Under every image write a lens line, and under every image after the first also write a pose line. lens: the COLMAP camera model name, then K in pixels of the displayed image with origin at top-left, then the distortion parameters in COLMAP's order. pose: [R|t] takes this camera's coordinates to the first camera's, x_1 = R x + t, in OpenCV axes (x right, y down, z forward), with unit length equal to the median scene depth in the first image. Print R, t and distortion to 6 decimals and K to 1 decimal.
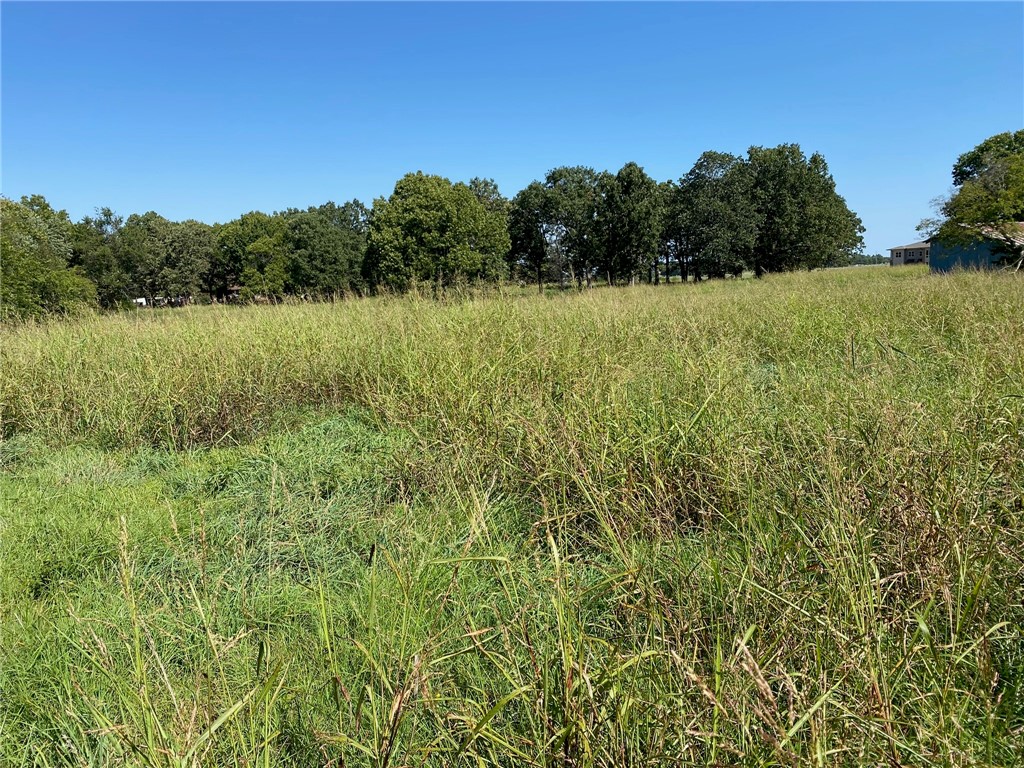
lens RADIAL K [[770.1, 0, 527.9], [0, 770.1, 401.5], [0, 0, 1]] dist [0.030745, -0.034001]
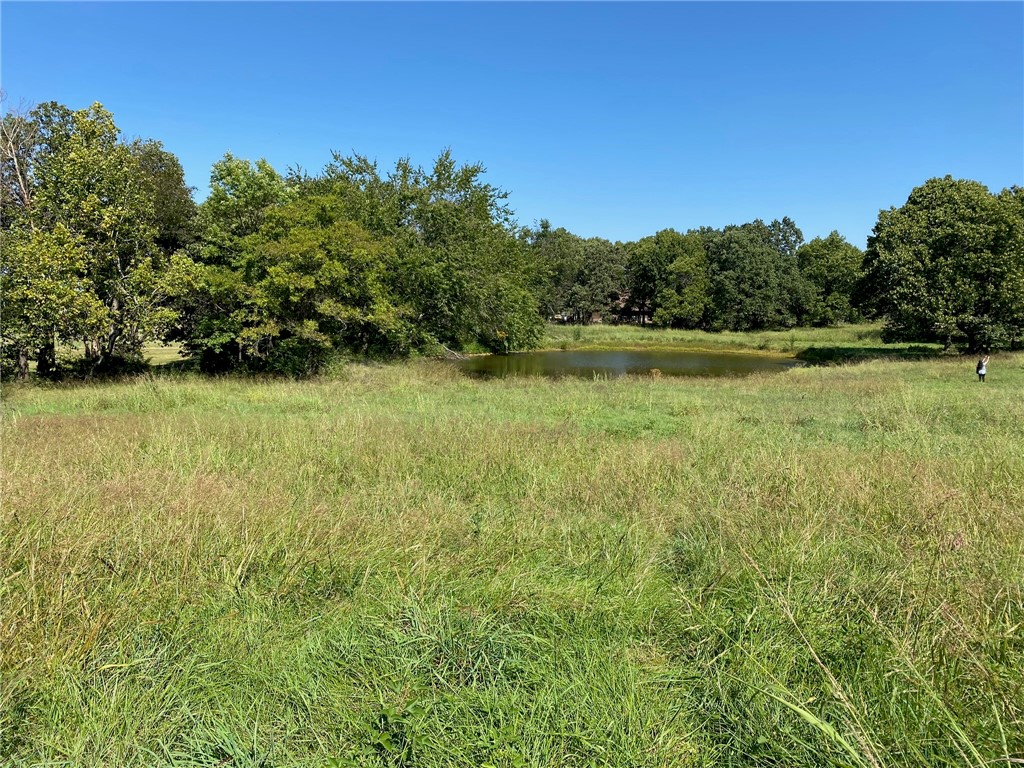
lens RADIAL K [[770.1, 0, 495.0], [0, 770.1, 387.0], [0, 0, 1]] dist [0.030745, -0.034001]
pose [[0.897010, 0.108509, -0.428484, -0.138791], [-0.130600, 0.991182, -0.022397, -0.008705], [0.422276, 0.076051, 0.903272, 0.091531]]
